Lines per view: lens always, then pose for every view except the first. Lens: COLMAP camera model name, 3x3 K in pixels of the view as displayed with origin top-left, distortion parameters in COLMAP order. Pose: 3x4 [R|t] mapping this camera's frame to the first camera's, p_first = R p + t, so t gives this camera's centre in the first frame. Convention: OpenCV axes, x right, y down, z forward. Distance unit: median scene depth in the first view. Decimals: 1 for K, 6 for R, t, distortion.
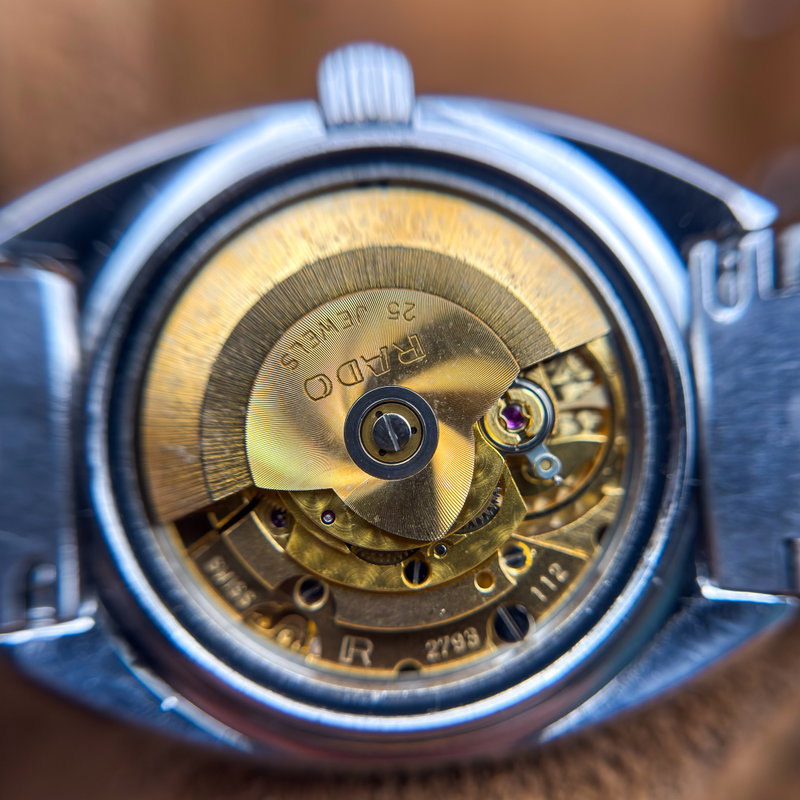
lens RADIAL K [[738.6, 0, 400.0], [0, 738.6, 400.0], [0, 0, 1]] dist [0.070021, -0.022409]
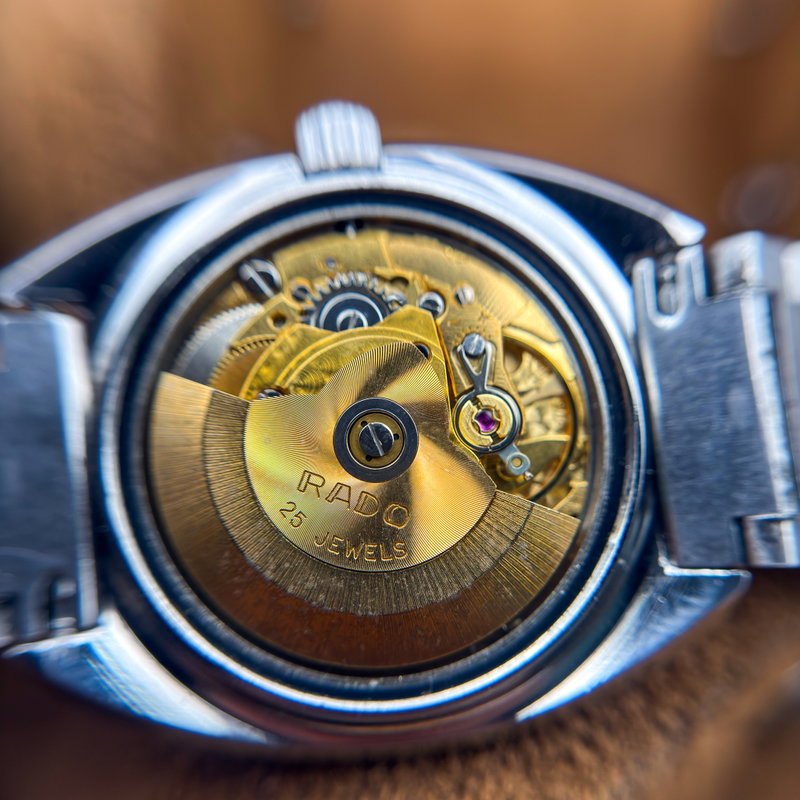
lens RADIAL K [[738.6, 0, 400.0], [0, 738.6, 400.0], [0, 0, 1]] dist [0.070021, -0.022409]
pose [[0.998642, -0.050622, 0.012345, 0.013290], [0.051249, 0.997040, -0.057315, 0.048708], [-0.009407, 0.057869, 0.998280, -0.110074]]
